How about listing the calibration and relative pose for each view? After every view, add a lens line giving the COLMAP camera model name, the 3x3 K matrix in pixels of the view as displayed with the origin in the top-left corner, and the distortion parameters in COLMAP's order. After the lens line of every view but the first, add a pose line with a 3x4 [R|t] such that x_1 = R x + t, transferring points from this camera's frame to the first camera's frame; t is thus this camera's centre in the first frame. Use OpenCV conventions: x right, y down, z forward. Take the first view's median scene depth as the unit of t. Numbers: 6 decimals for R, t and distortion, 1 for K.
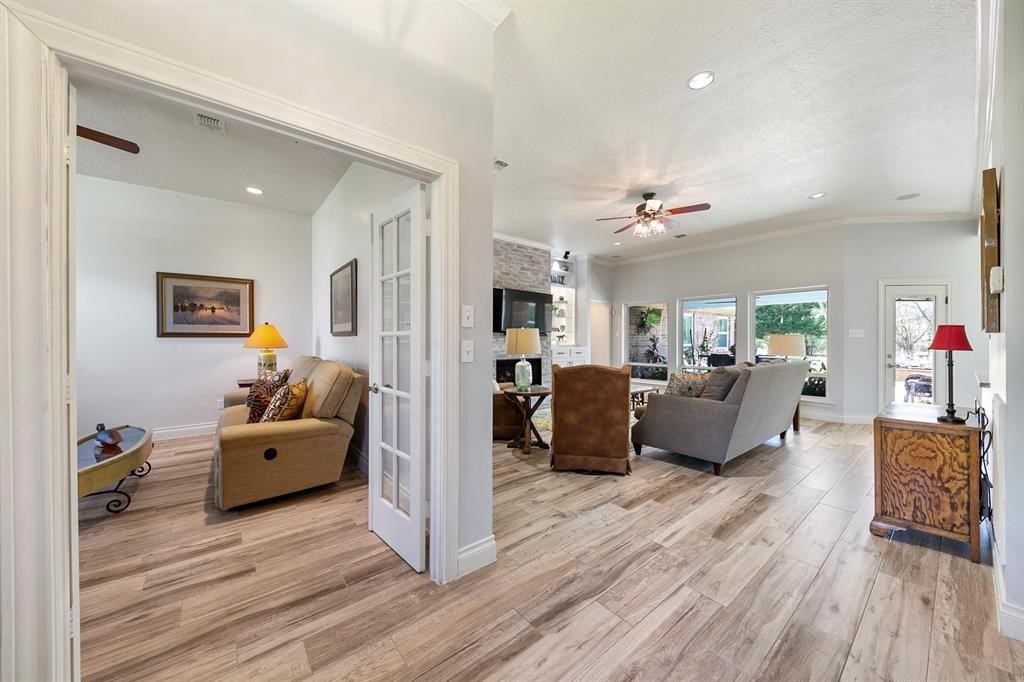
lens RADIAL K [[360.4, 0, 514.6], [0, 360.4, 340.9], [0, 0, 1]] dist [0.001156, -0.000212]
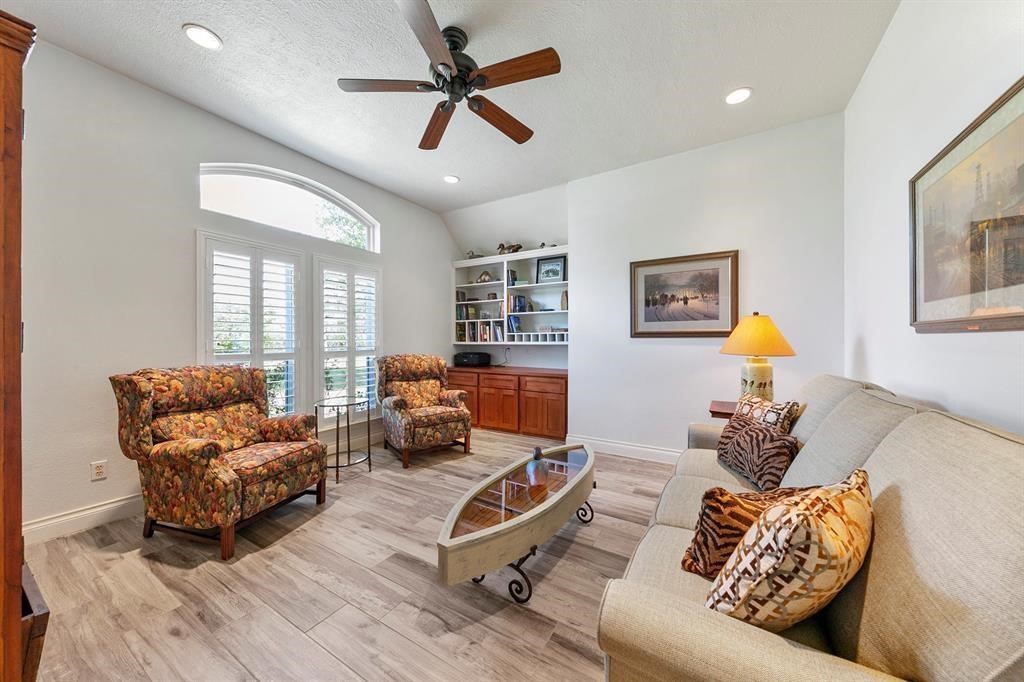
lens RADIAL K [[356.0, 0, 511.0], [0, 356.0, 339.8], [0, 0, 1]] dist [-0.000002, -0.000130]
pose [[0.337712, -0.000352, -0.941249, -0.286250], [-0.002282, 0.999997, -0.001193, -0.003557], [0.941247, 0.002551, 0.337710, 0.444989]]
